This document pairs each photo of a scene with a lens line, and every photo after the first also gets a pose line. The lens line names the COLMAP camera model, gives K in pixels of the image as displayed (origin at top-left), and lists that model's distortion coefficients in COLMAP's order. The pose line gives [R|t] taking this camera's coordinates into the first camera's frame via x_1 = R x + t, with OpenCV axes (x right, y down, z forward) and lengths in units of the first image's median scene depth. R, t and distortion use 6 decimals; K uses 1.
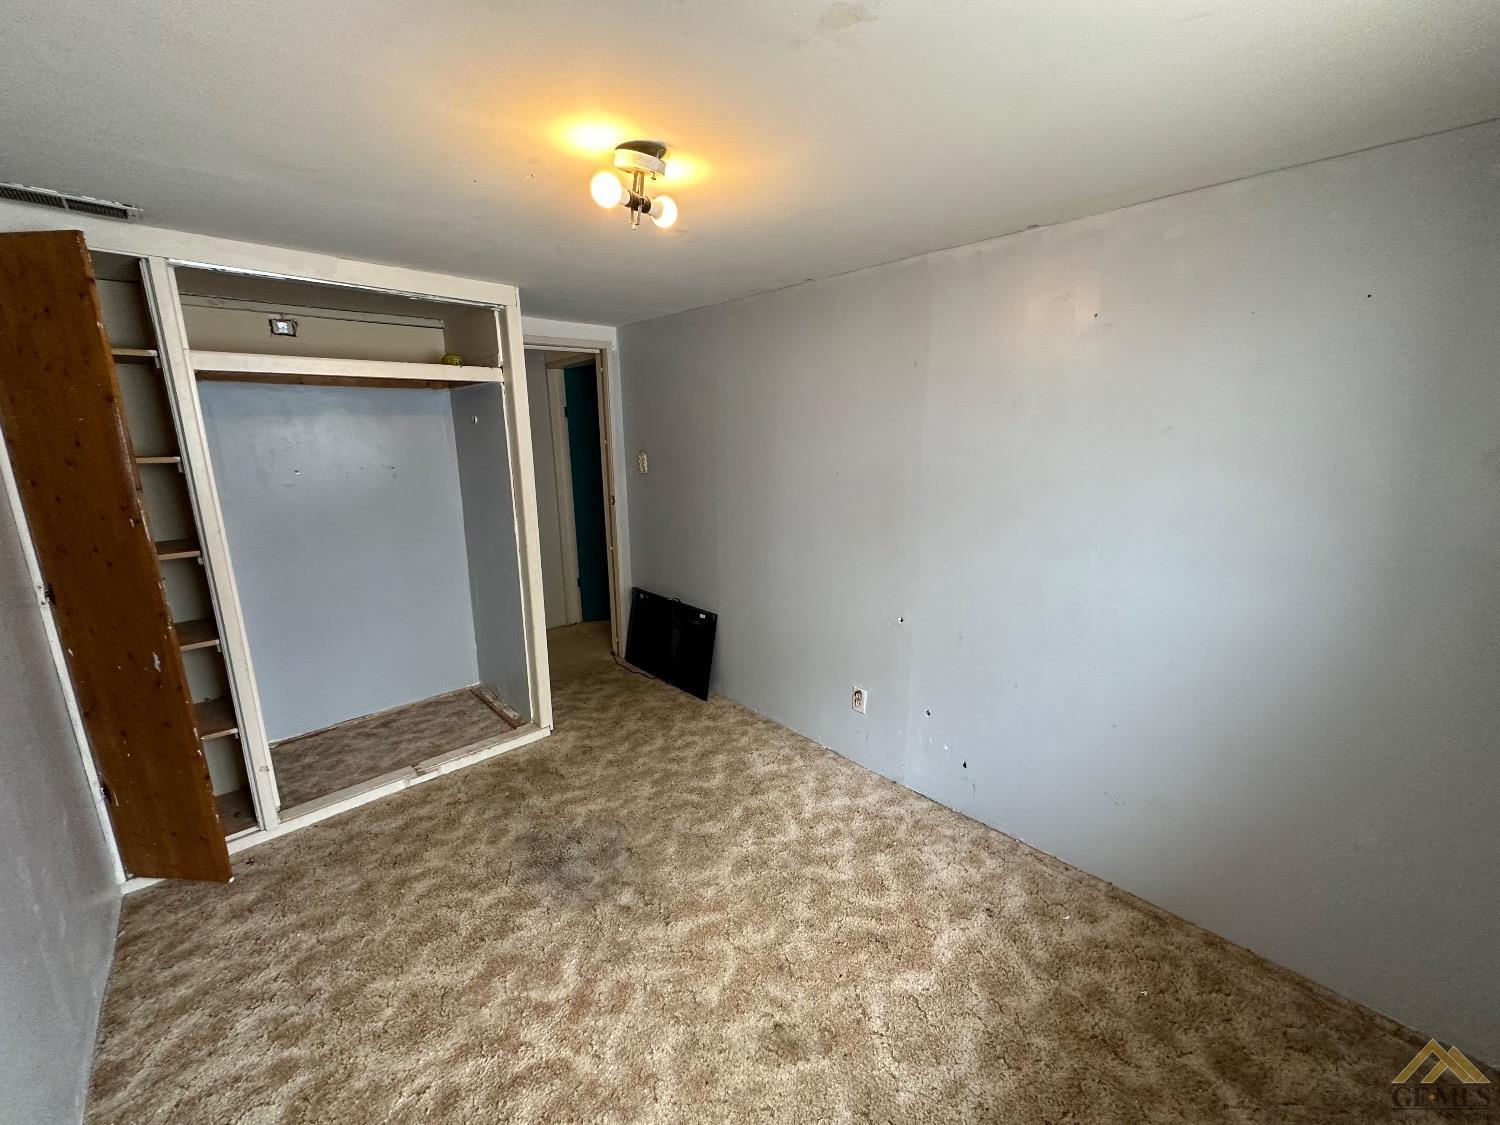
lens RADIAL K [[600.3, 0, 751.0], [0, 600.3, 569.1], [0, 0, 1]] dist [-0.001032, -0.000092]
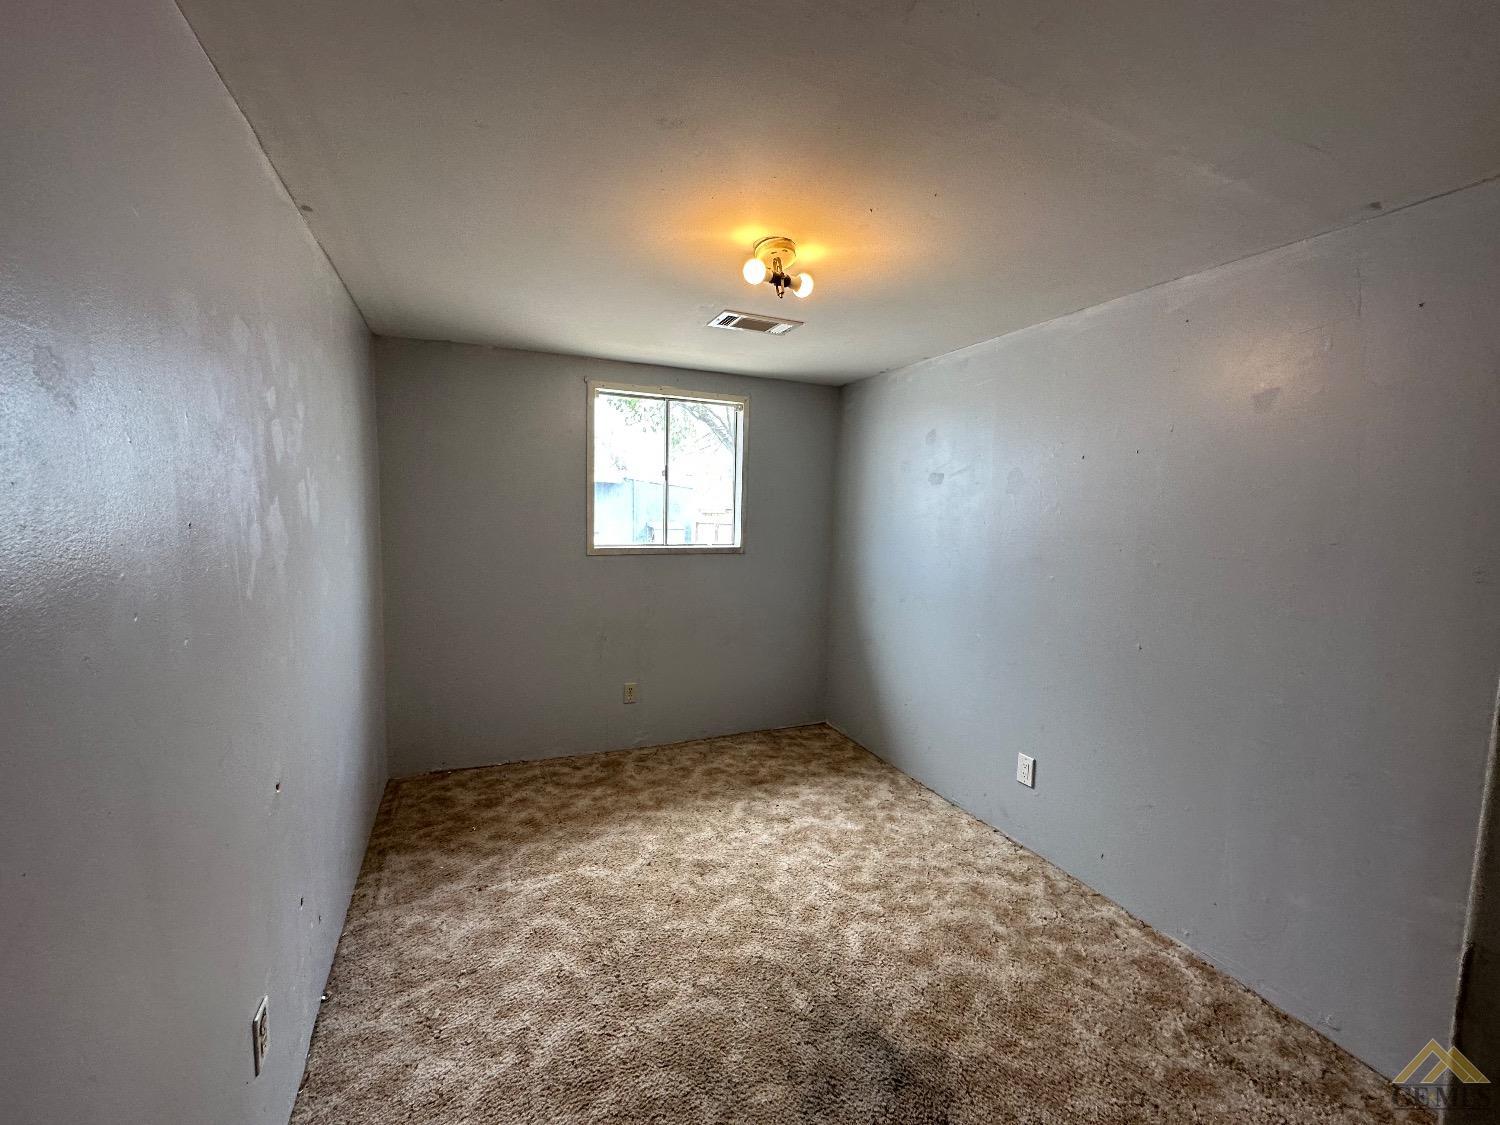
lens RADIAL K [[600.3, 0, 749.6], [0, 600.3, 558.5], [0, 0, 1]] dist [-0.001032, -0.000092]
pose [[-0.951005, -0.039204, 0.306680, -0.398630], [0.055811, 0.953865, 0.295001, -0.317833], [-0.304097, 0.297664, -0.904943, 1.706758]]
